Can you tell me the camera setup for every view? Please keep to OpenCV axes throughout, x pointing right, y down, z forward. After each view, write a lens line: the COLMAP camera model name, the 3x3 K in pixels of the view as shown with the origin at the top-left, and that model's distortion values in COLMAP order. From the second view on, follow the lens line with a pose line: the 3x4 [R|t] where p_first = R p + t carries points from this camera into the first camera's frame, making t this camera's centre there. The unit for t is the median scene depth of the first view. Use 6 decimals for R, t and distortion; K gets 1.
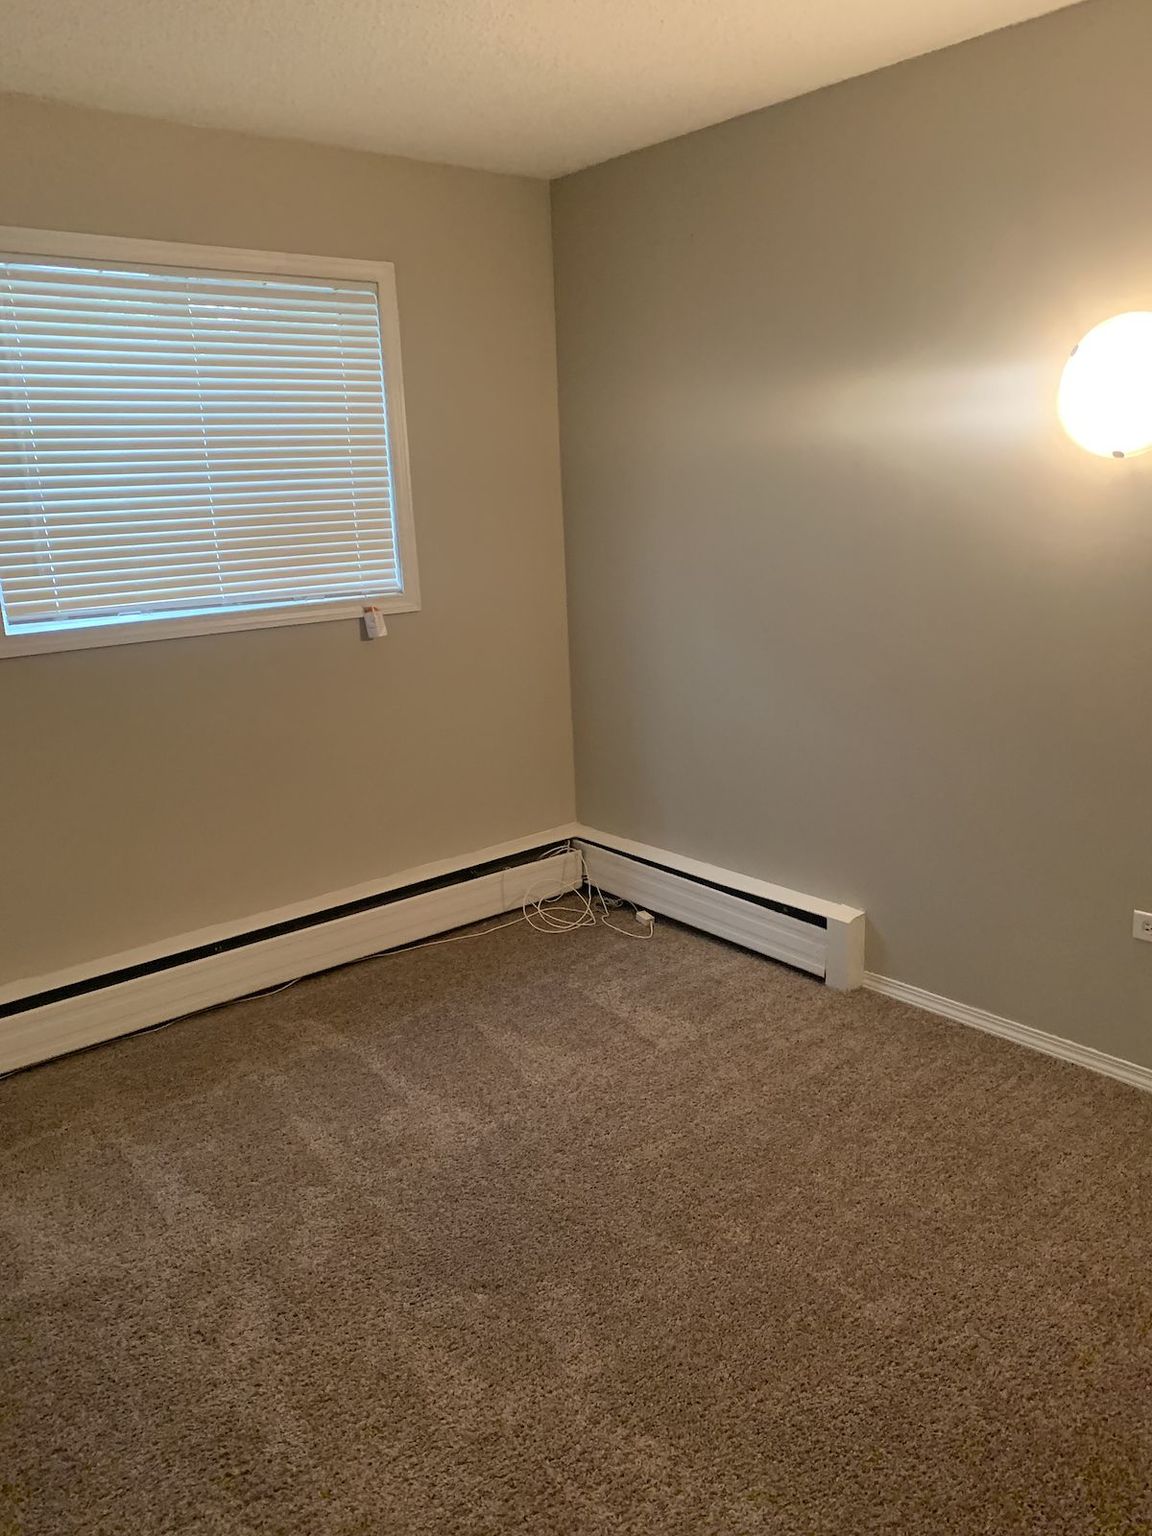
lens RADIAL K [[1171.5, 0, 576.8], [0, 1171.5, 767.6], [0, 0, 1]] dist [-0.005360, -0.000491]
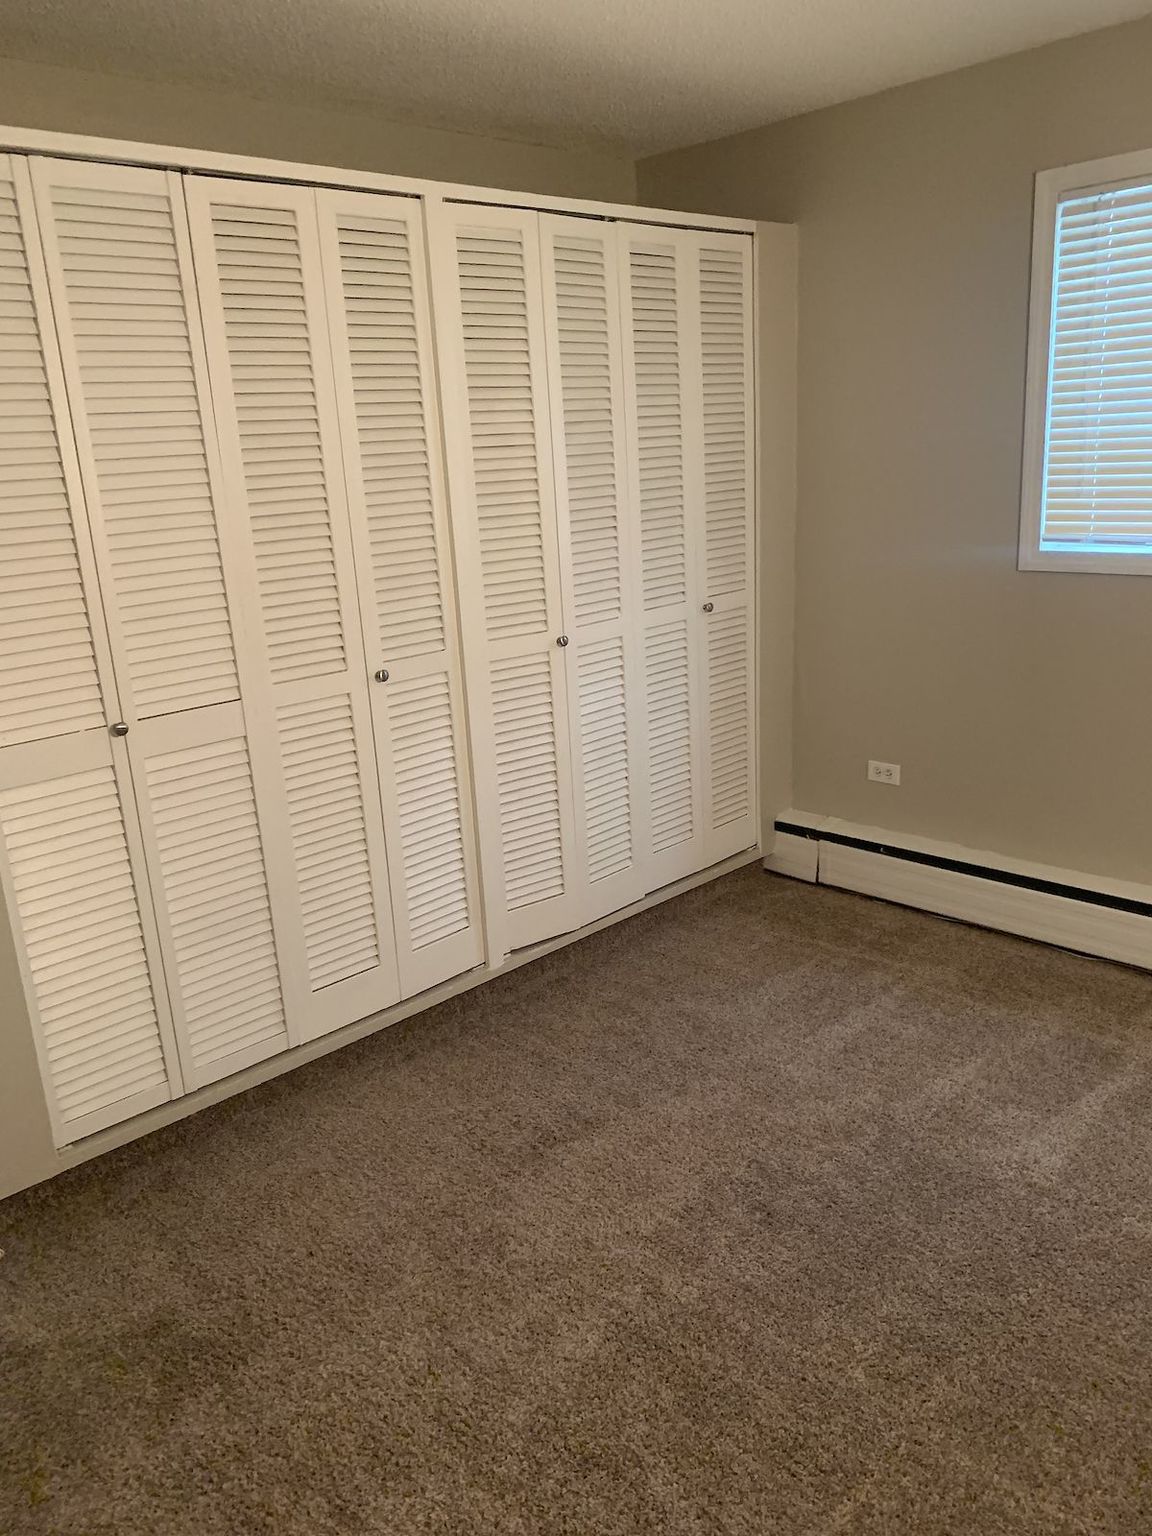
lens RADIAL K [[1171.5, 0, 577.1], [0, 1171.5, 768.6], [0, 0, 1]] dist [-0.005360, -0.000491]
pose [[0.076445, 0.298473, -0.951352, 0.603343], [-0.194159, 0.940335, 0.279415, -0.147578], [0.977987, 0.163354, 0.129835, 0.480503]]
